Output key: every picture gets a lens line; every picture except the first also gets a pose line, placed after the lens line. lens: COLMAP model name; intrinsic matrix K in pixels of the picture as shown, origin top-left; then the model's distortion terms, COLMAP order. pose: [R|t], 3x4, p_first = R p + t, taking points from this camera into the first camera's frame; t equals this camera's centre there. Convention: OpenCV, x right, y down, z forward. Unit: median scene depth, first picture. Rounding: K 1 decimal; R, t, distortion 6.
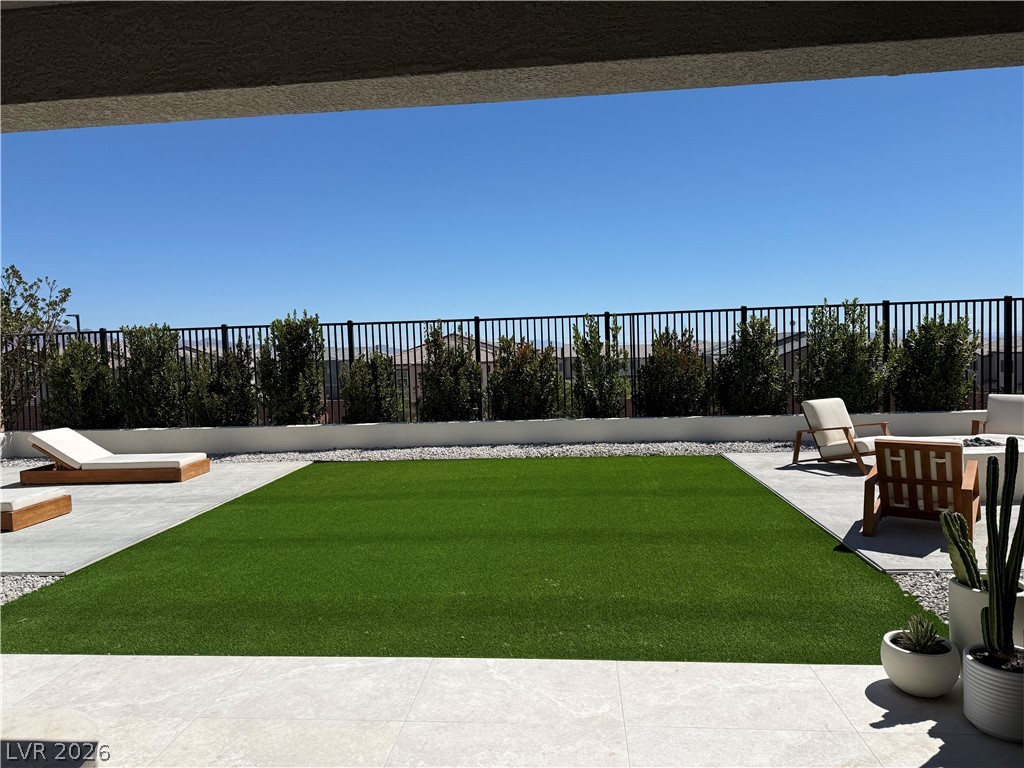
lens RADIAL K [[707.4, 0, 512.0], [0, 707.4, 384.0], [0, 0, 1]] dist [0.098684, -0.151871]
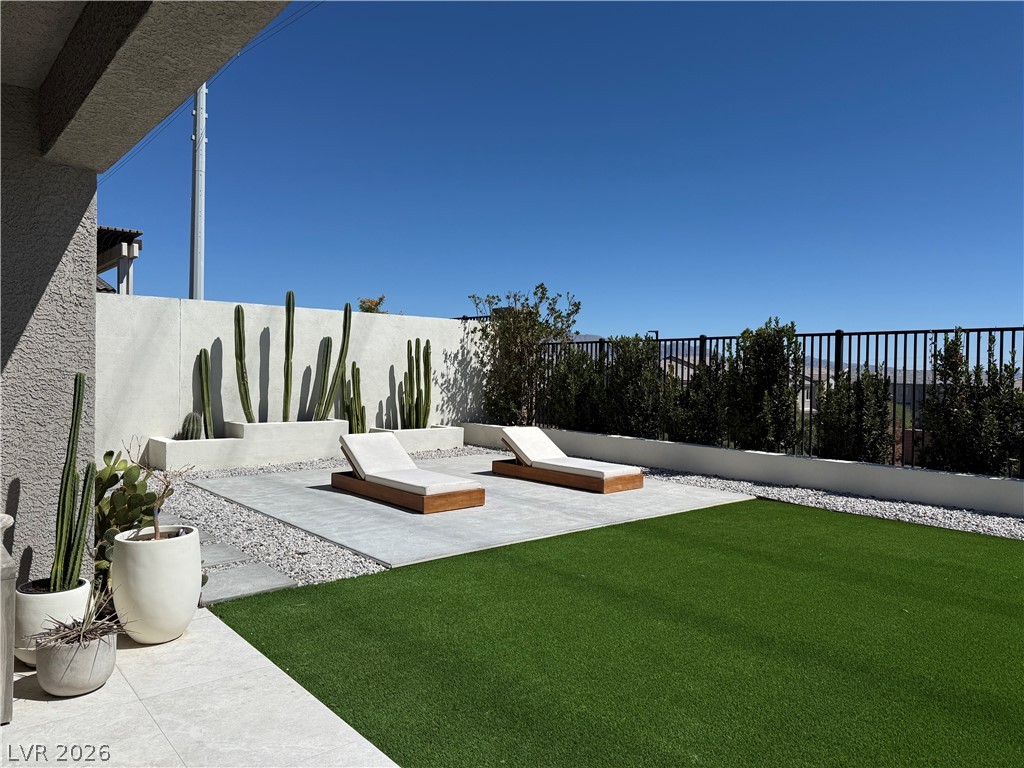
lens RADIAL K [[707.4, 0, 512.0], [0, 707.4, 384.0], [0, 0, 1]] dist [0.098684, -0.151871]
pose [[0.706103, 0.055275, -0.705949, 0.093517], [-0.073260, 0.997301, 0.004812, -0.005522], [0.704310, 0.048320, 0.708247, 0.179040]]
